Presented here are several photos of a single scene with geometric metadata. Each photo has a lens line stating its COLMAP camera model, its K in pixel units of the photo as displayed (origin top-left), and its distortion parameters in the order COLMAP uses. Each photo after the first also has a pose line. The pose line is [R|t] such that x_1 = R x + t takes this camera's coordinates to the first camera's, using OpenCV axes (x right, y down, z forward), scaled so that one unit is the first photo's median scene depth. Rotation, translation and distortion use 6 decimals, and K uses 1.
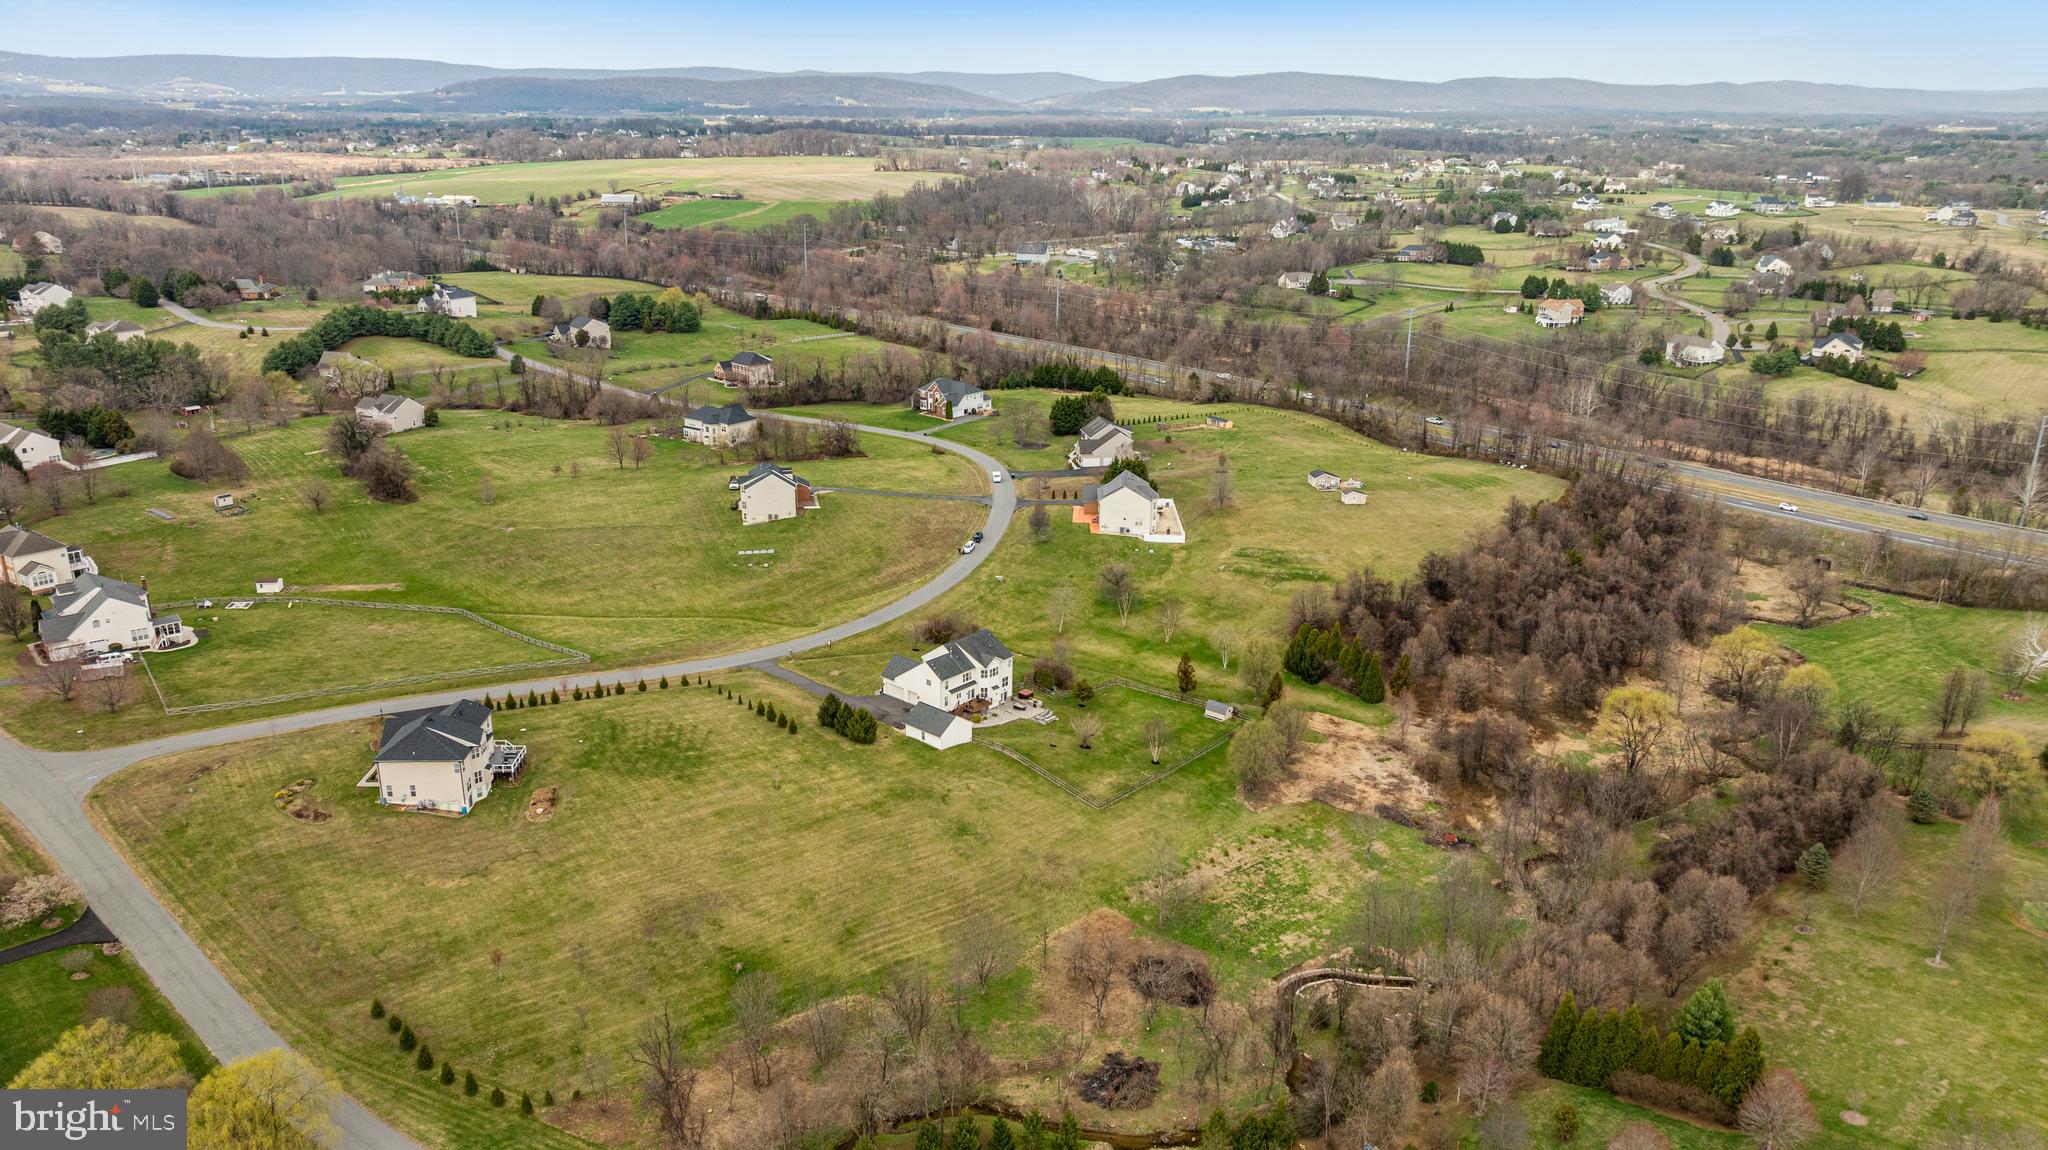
lens RADIAL K [[1424.2, 0, 1024.0], [0, 1424.2, 575.0], [0, 0, 1]] dist [-0.012731, -0.000159]
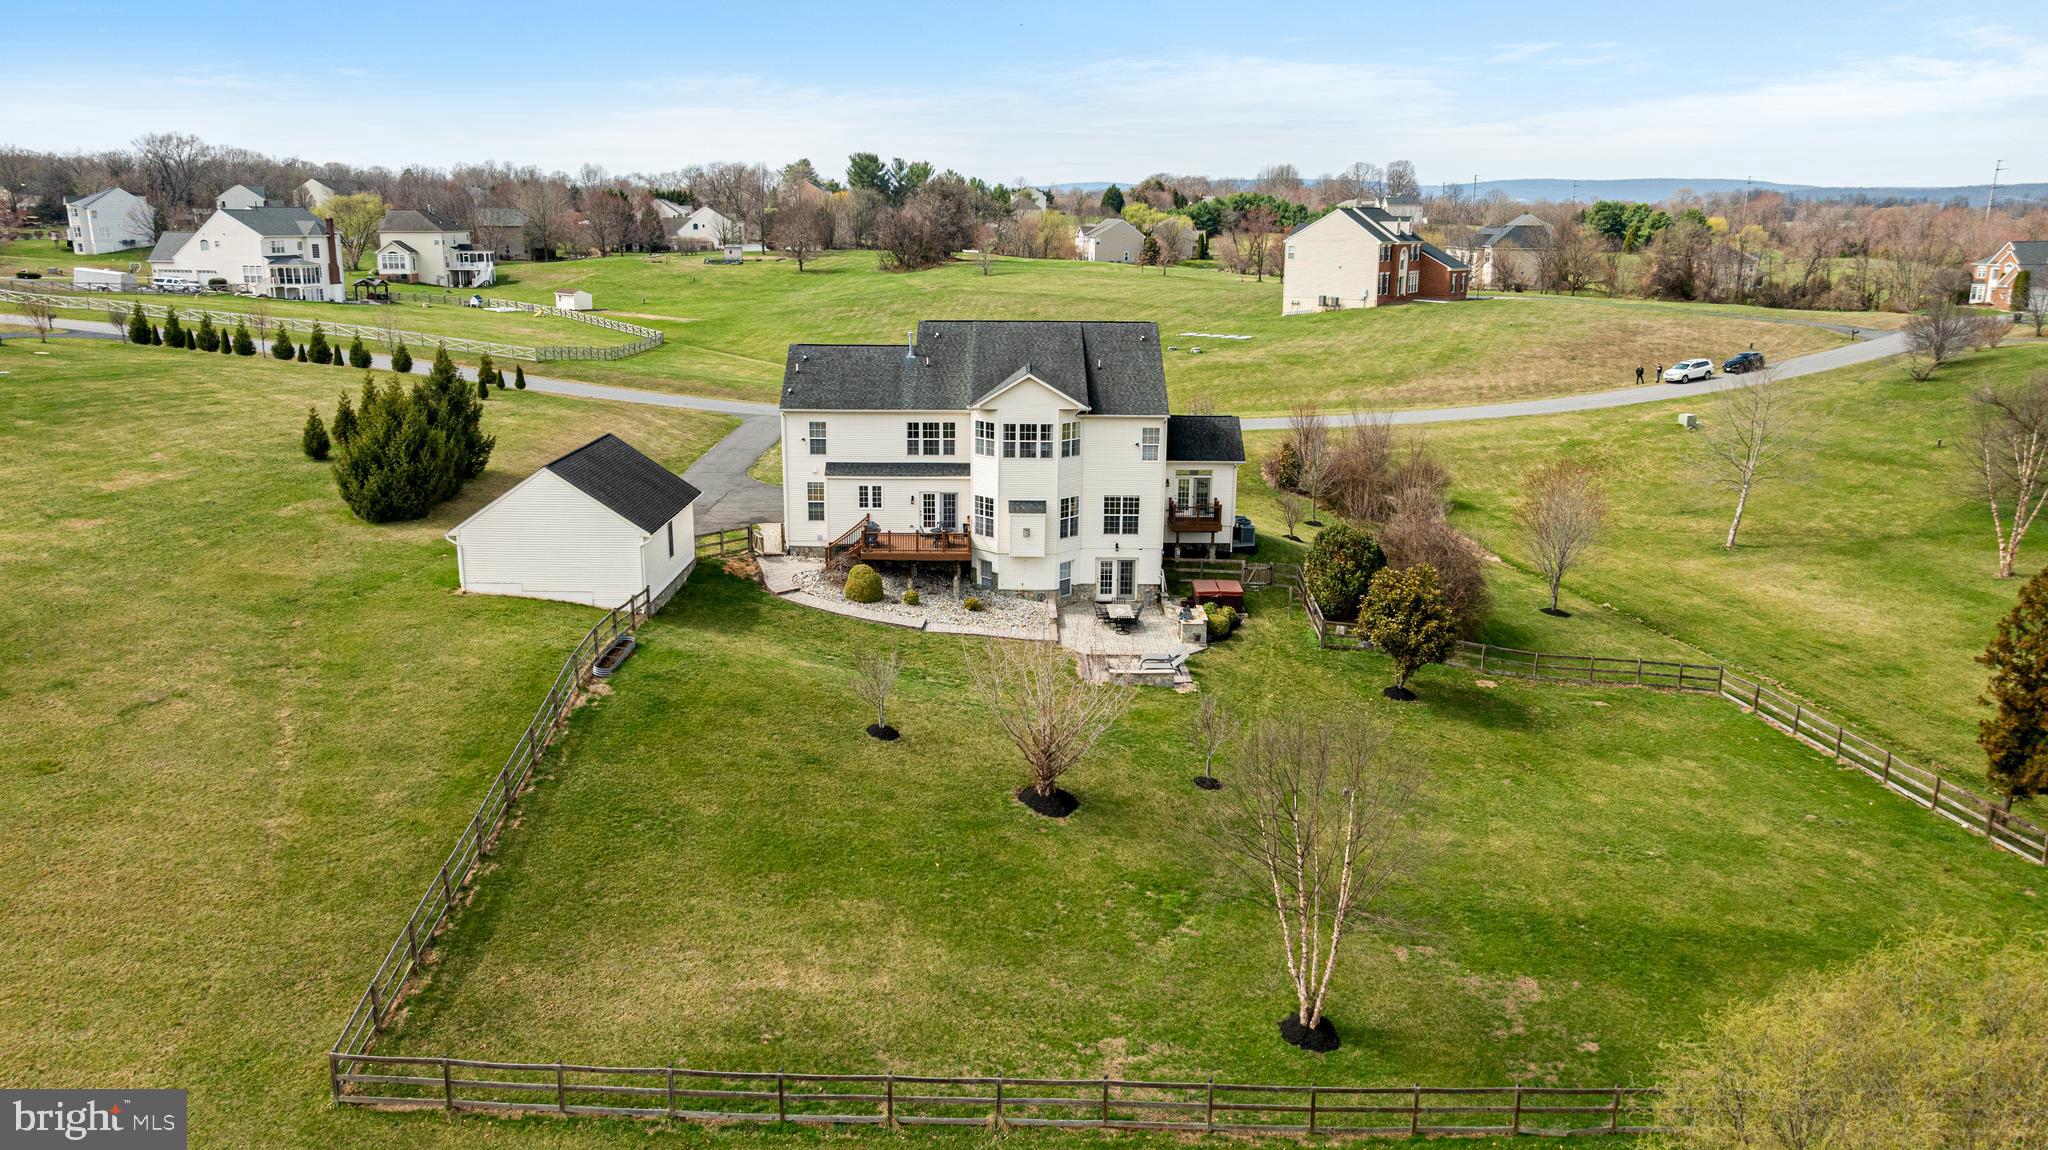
lens RADIAL K [[1424.2, 0, 1024.0], [0, 1424.2, 575.0], [0, 0, 1]] dist [-0.012731, -0.000159]
pose [[0.663083, 0.173551, -0.728149, 0.160856], [-0.235822, 0.971650, 0.016838, 0.086309], [0.710429, 0.160548, 0.685212, 0.829252]]
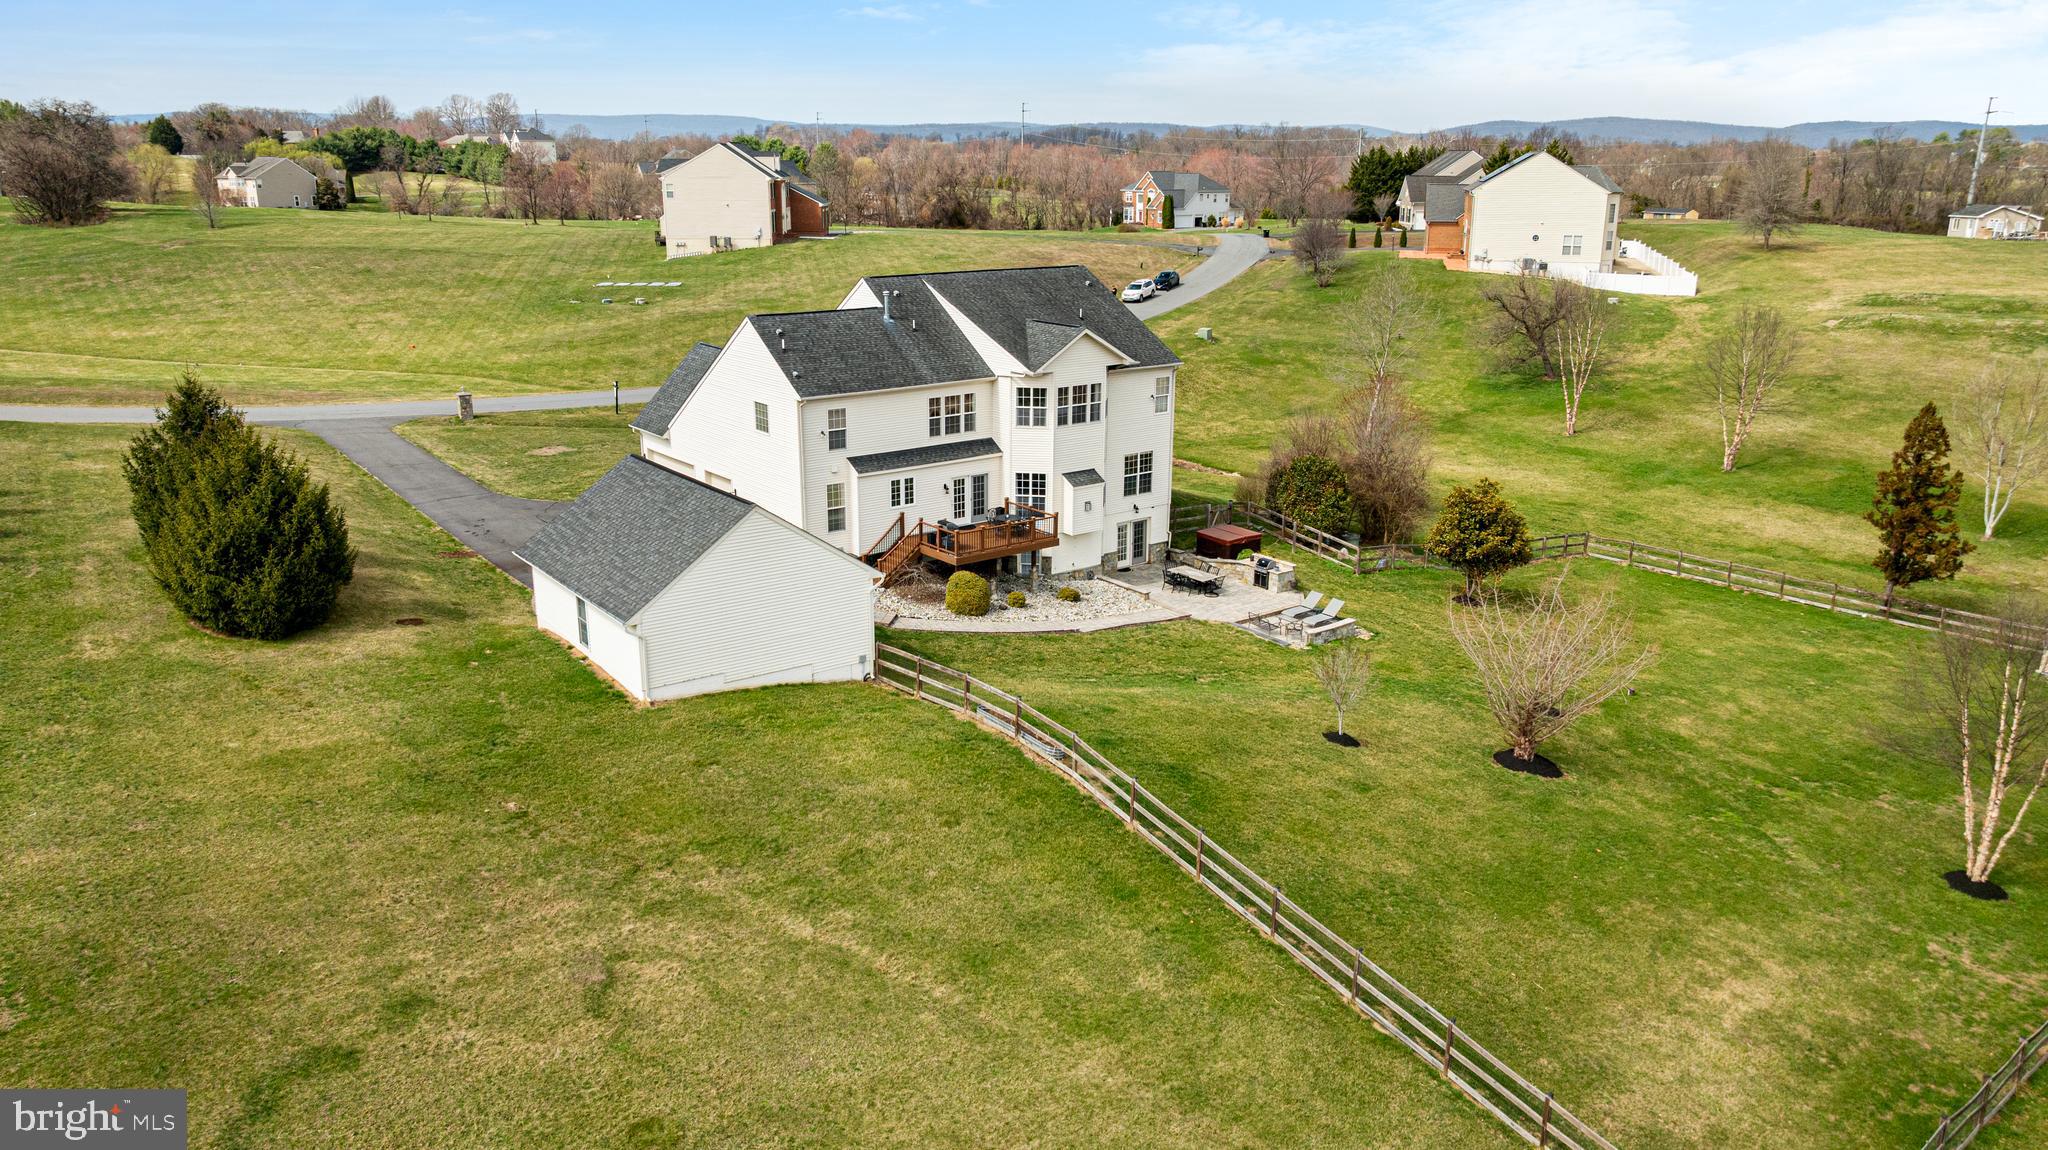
lens RADIAL K [[1424.2, 0, 1024.0], [0, 1424.2, 575.0], [0, 0, 1]] dist [-0.012731, -0.000159]
pose [[0.980473, 0.046261, -0.191138, 0.013963], [-0.054006, 0.997909, -0.035509, 0.102317], [0.189095, 0.045138, 0.980921, 0.778242]]
